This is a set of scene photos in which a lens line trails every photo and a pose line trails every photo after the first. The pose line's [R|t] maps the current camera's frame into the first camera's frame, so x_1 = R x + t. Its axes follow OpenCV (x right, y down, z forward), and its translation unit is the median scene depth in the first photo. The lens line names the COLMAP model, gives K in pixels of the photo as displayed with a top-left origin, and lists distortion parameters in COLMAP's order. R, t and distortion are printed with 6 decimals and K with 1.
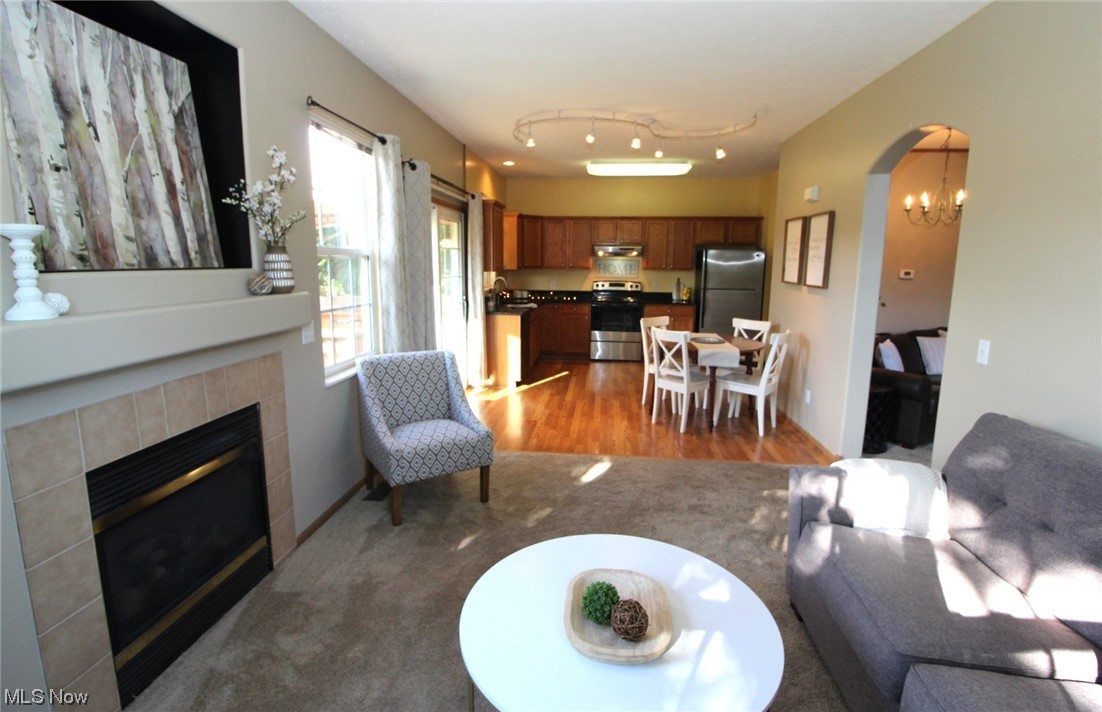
lens RADIAL K [[535.5, 0, 553.4], [0, 535.5, 347.0], [0, 0, 1]] dist [-0.025456, -0.002351]
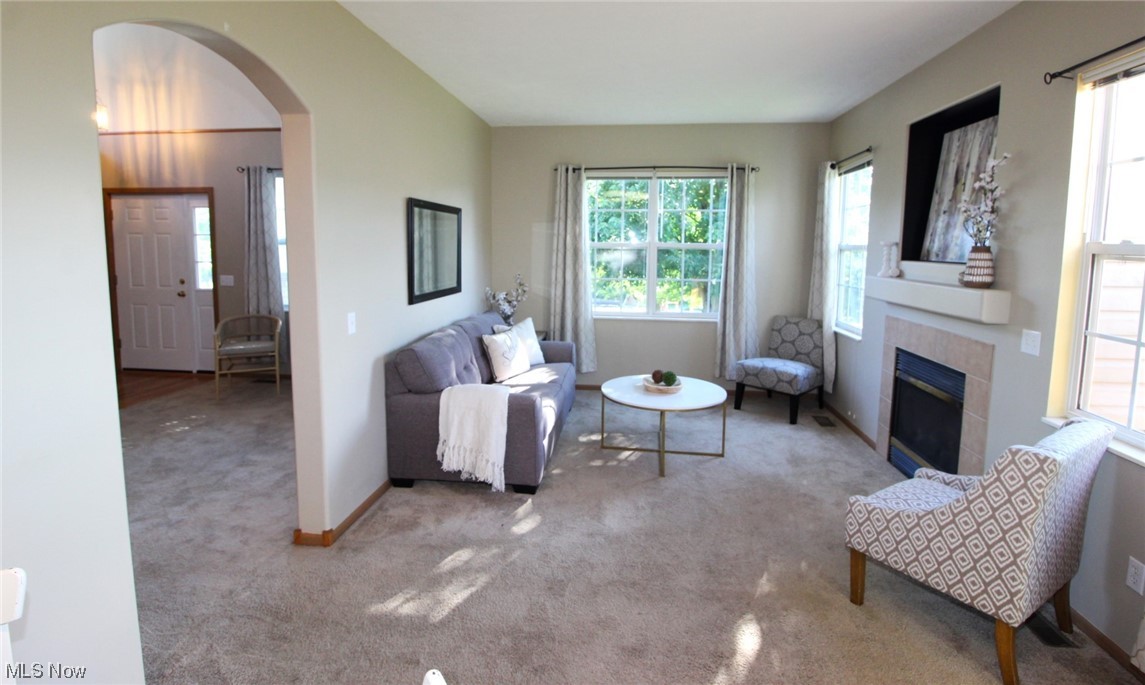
lens RADIAL K [[551.1, 0, 575.2], [0, 551.1, 299.7], [0, 0, 1]] dist [-0.008401, -0.006522]
pose [[-0.999578, -0.024317, 0.015862, 0.299719], [-0.019398, 0.965860, 0.258336, -0.341301], [-0.021602, 0.257919, -0.965925, 2.036213]]
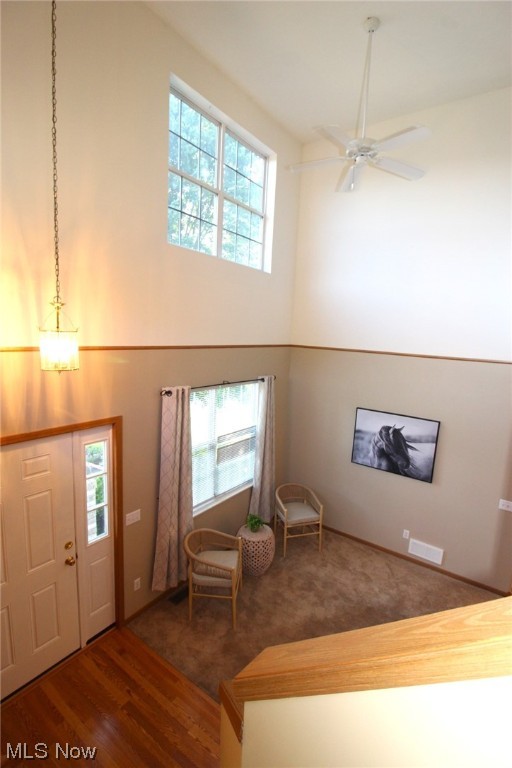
lens RADIAL K [[354.9, 0, 255.4], [0, 354.9, 383.5], [0, 0, 1]] dist [-0.009041, -0.006729]
pose [[-0.508723, 0.086342, -0.856589, 2.671455], [-0.186907, 0.960152, 0.207784, -0.619163], [0.840396, 0.265808, -0.472314, 0.656359]]
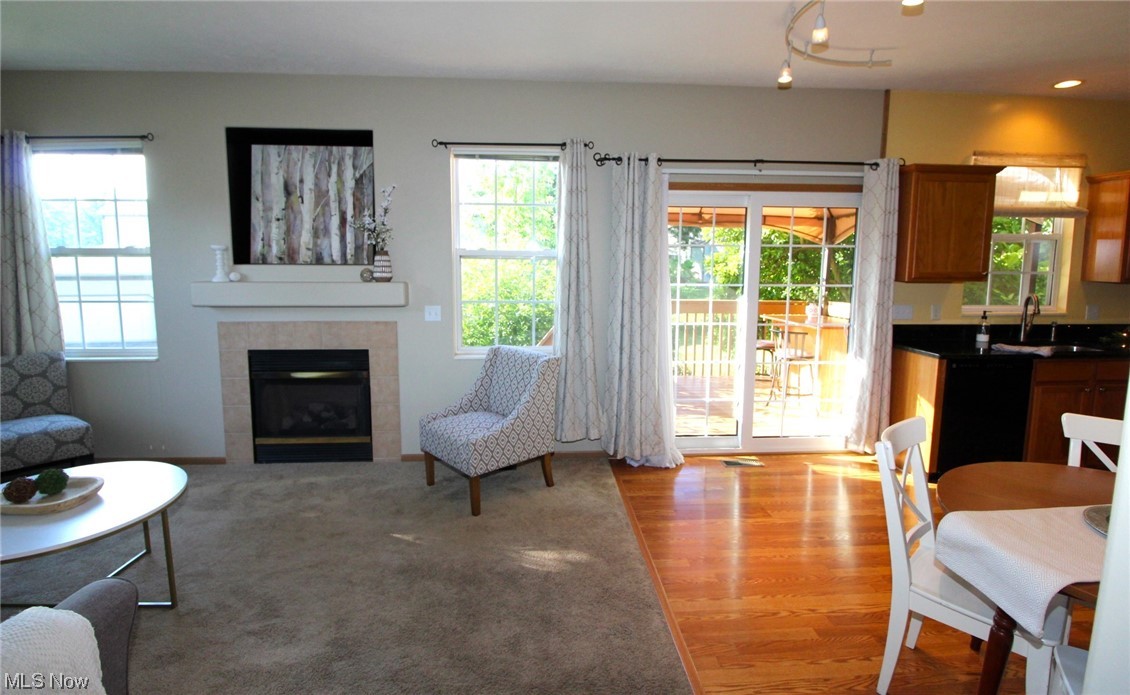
lens RADIAL K [[523.7, 0, 567.1], [0, 523.7, 316.9], [0, 0, 1]] dist [-0.009280, -0.006108]
pose [[0.160542, 0.095164, -0.982431, 0.979594], [-0.162379, 0.984326, 0.068813, -0.180067], [0.973581, 0.148479, 0.173478, 1.200737]]
